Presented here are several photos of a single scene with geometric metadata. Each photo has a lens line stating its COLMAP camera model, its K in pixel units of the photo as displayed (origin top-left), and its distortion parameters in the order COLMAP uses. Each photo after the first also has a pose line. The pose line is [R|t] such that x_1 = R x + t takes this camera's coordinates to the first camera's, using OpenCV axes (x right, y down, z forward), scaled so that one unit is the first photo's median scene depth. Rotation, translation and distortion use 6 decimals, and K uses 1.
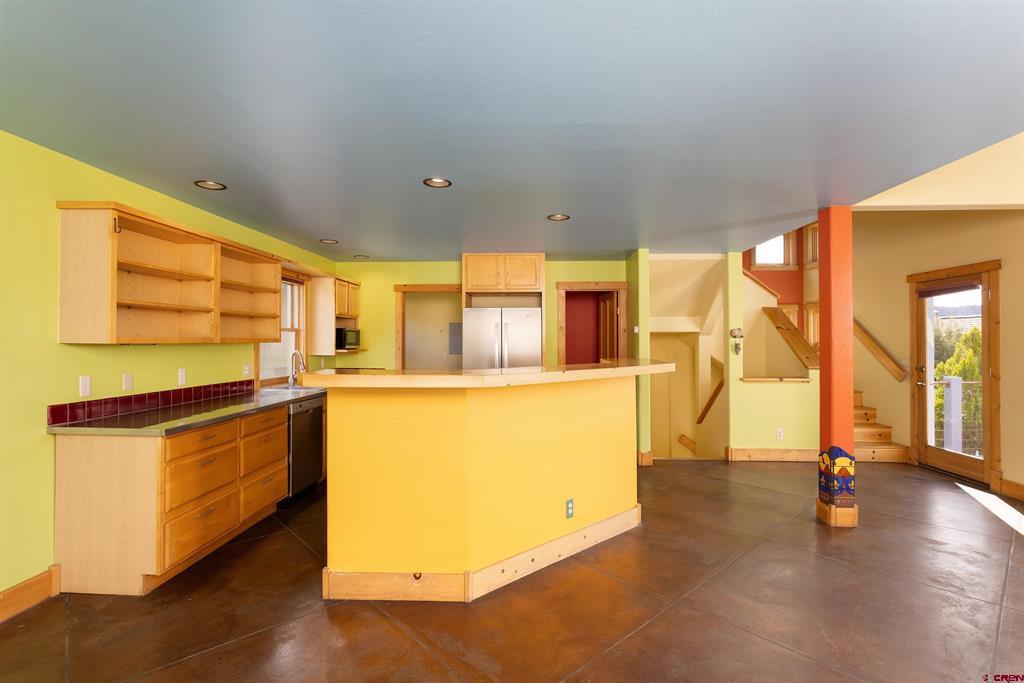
lens RADIAL K [[497.6, 0, 516.2], [0, 497.6, 340.8], [0, 0, 1]] dist [0.001445, 0.001108]
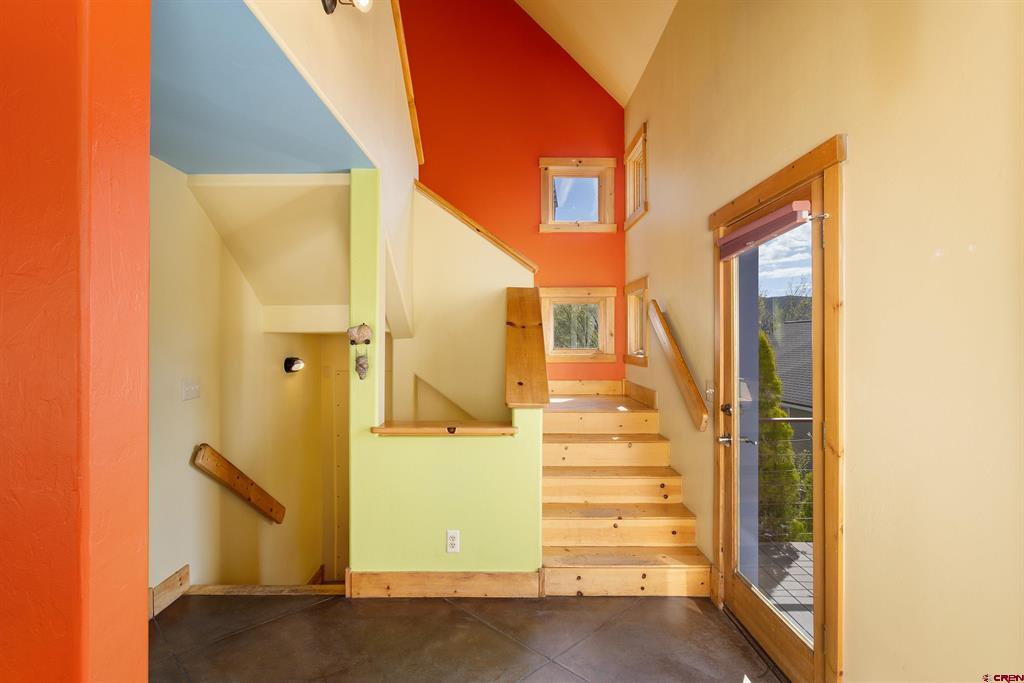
lens RADIAL K [[497.6, 0, 516.2], [0, 497.6, 340.8], [0, 0, 1]] dist [0.001445, 0.001108]
pose [[0.999858, -0.001643, 0.016786, 0.583692], [0.001534, 0.999978, 0.006505, -0.012088], [-0.016796, -0.006478, 0.999838, 0.513062]]
